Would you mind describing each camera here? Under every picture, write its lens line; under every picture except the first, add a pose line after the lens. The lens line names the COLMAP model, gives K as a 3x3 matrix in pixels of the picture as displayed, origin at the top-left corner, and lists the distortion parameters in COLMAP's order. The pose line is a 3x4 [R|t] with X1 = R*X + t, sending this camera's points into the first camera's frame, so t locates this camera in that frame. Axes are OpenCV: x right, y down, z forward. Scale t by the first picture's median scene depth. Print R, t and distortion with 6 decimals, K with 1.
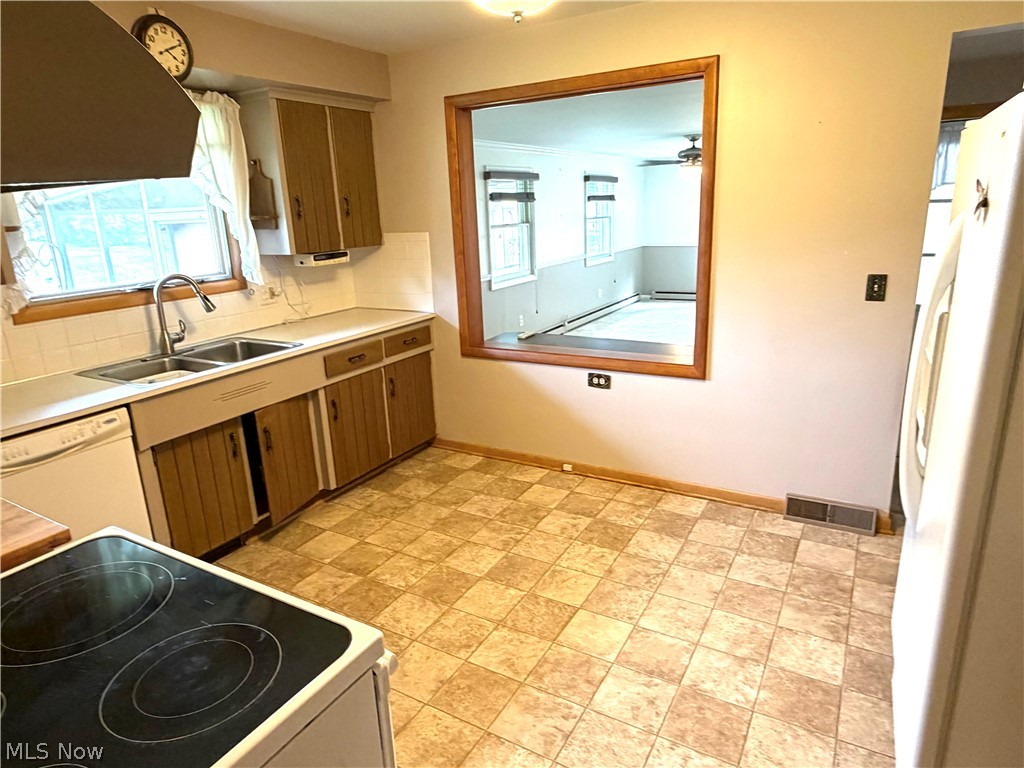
lens RADIAL K [[632.5, 0, 512.0], [0, 632.5, 384.0], [0, 0, 1]] dist [-0.006951, -0.001387]
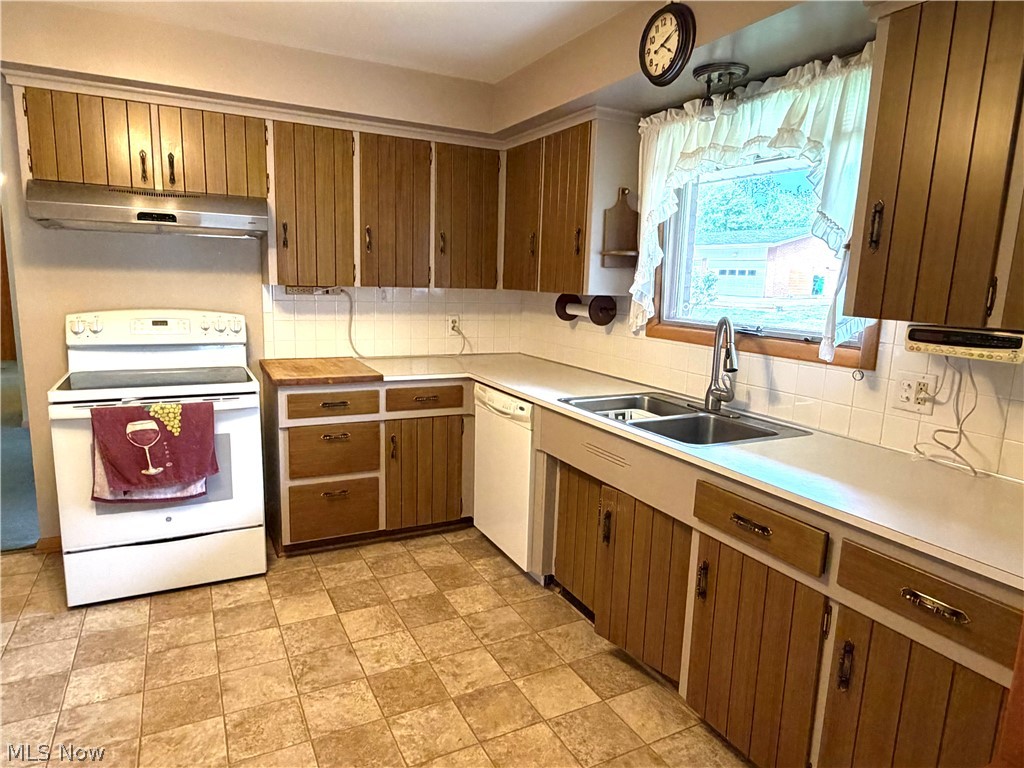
lens RADIAL K [[635.0, 0, 508.7], [0, 635.0, 386.4], [0, 0, 1]] dist [-0.000794, 0.001866]
pose [[-0.543534, 0.165993, -0.822810, 0.336343], [-0.239616, 0.908778, 0.341622, -0.357162], [0.804459, 0.382842, -0.454177, 1.394366]]
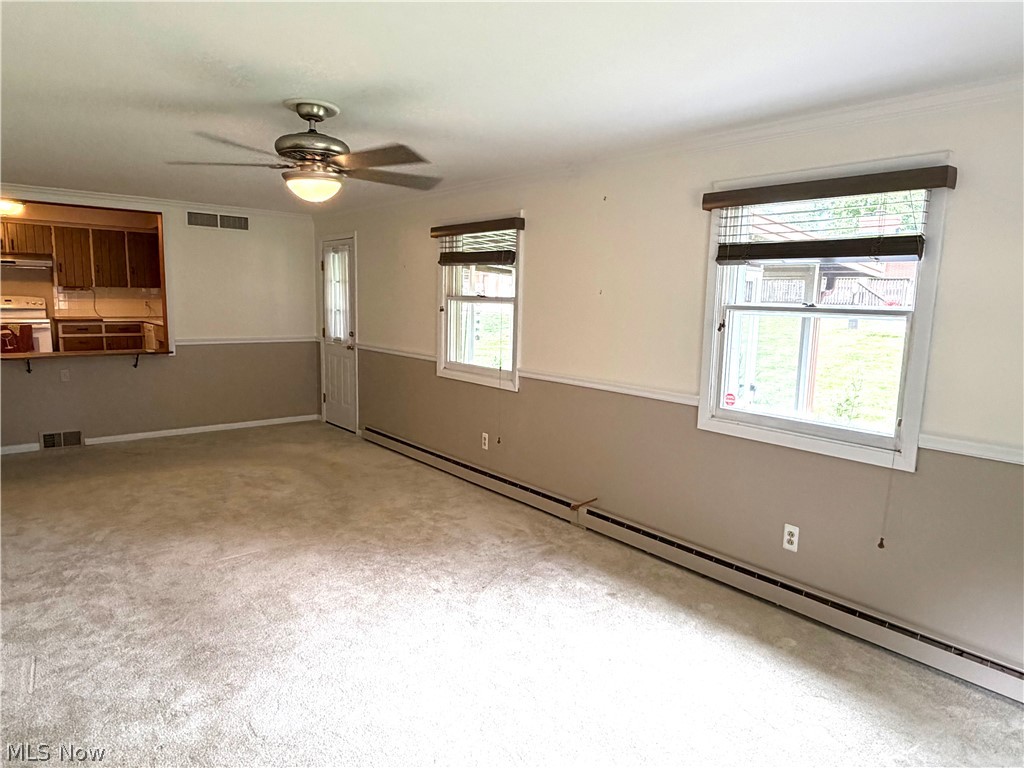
lens RADIAL K [[635.0, 0, 508.7], [0, 635.0, 386.4], [0, 0, 1]] dist [-0.000794, 0.001866]
pose [[-0.359377, 0.163066, -0.918835, 1.809946], [-0.262601, 0.927156, 0.267252, -1.021671], [0.895483, 0.337331, -0.290377, 3.631377]]
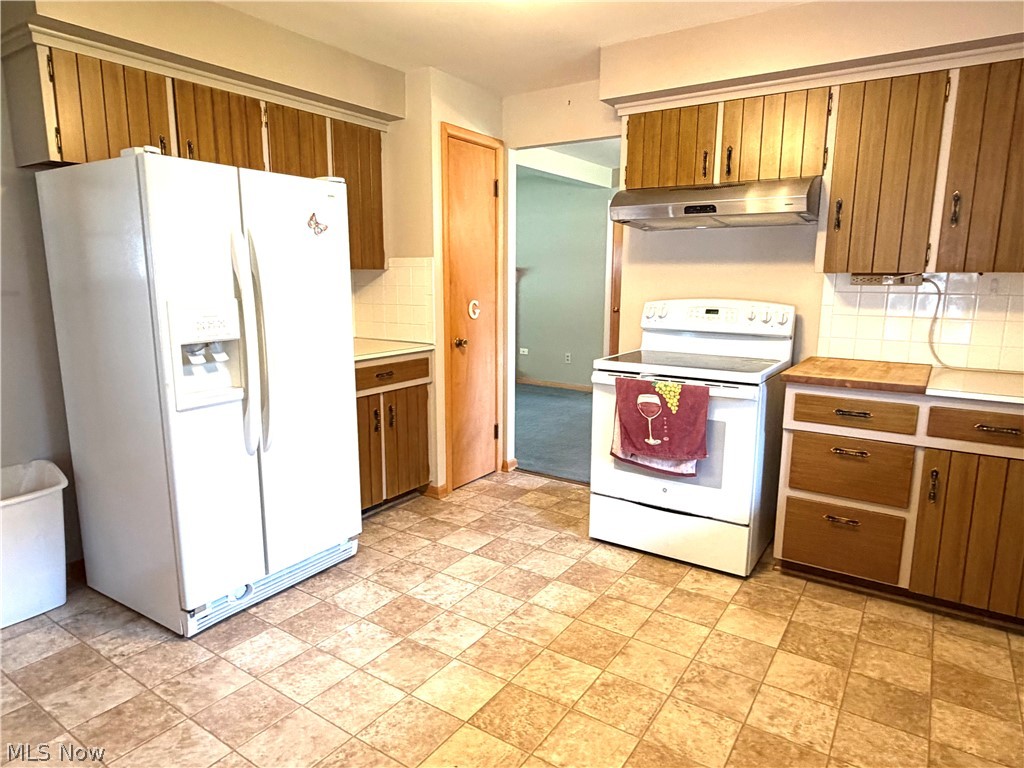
lens RADIAL K [[635.0, 0, 508.7], [0, 635.0, 386.4], [0, 0, 1]] dist [-0.000794, 0.001866]
pose [[-0.996578, 0.021894, 0.079708, -0.013538], [0.054492, 0.899099, 0.434340, -0.336150], [-0.062156, 0.437197, -0.897215, 1.504301]]
